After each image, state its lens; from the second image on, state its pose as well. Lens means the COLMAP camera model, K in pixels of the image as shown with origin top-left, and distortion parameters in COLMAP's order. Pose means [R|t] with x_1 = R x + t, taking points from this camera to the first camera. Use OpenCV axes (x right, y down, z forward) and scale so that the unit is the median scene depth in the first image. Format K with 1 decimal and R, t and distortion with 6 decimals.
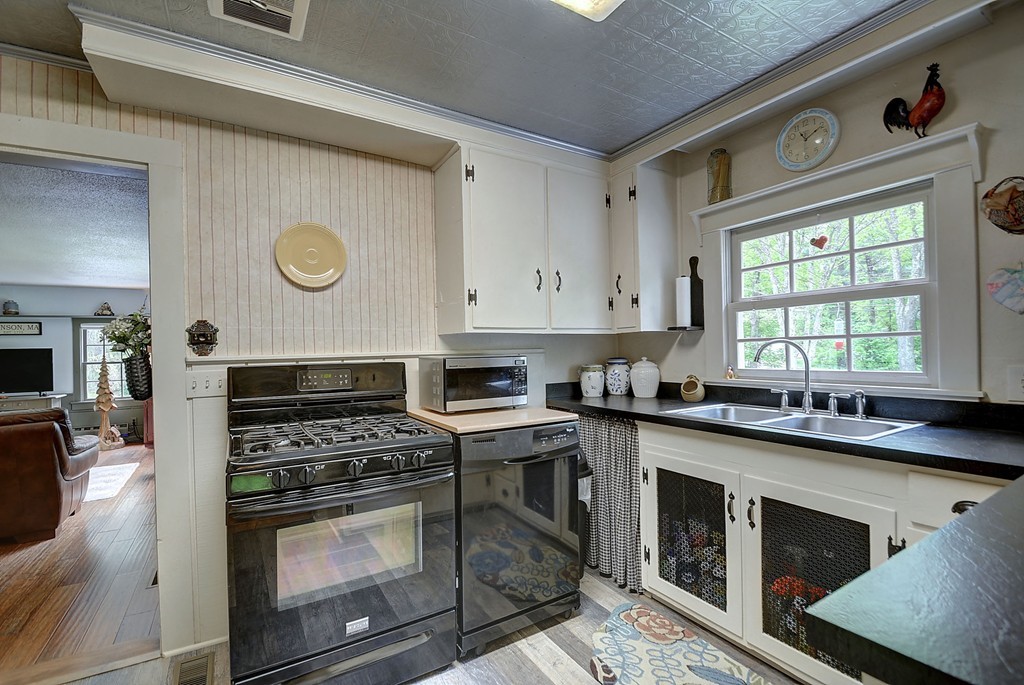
lens RADIAL K [[455.4, 0, 518.4], [0, 455.4, 349.6], [0, 0, 1]] dist [-0.004136, -0.005313]
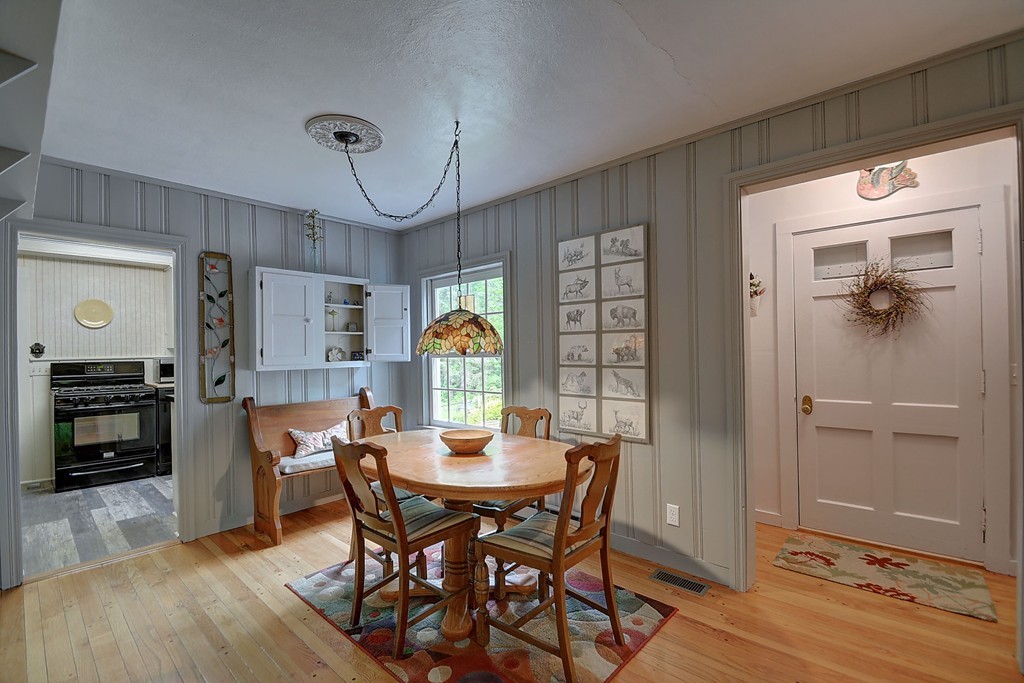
lens RADIAL K [[455.4, 0, 503.2], [0, 455.4, 345.8], [0, 0, 1]] dist [-0.004136, -0.005313]
pose [[0.964190, 0.006856, 0.265125, 1.006290], [-0.004340, 0.999940, -0.010077, -0.036317], [-0.265178, 0.008565, 0.964161, -1.881391]]
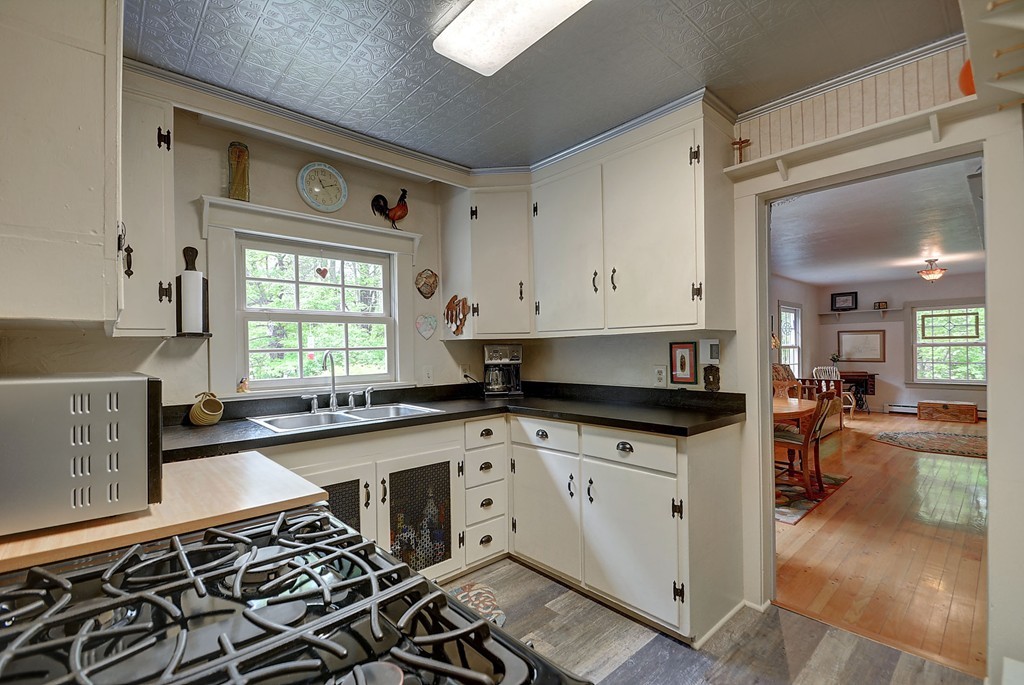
lens RADIAL K [[455.4, 0, 519.7], [0, 455.4, 344.0], [0, 0, 1]] dist [-0.004136, -0.005313]
pose [[-0.188379, 0.029901, 0.981641, -0.613910], [0.010983, 0.999538, -0.028339, -0.001276], [-0.982035, 0.005443, -0.188620, 0.674130]]
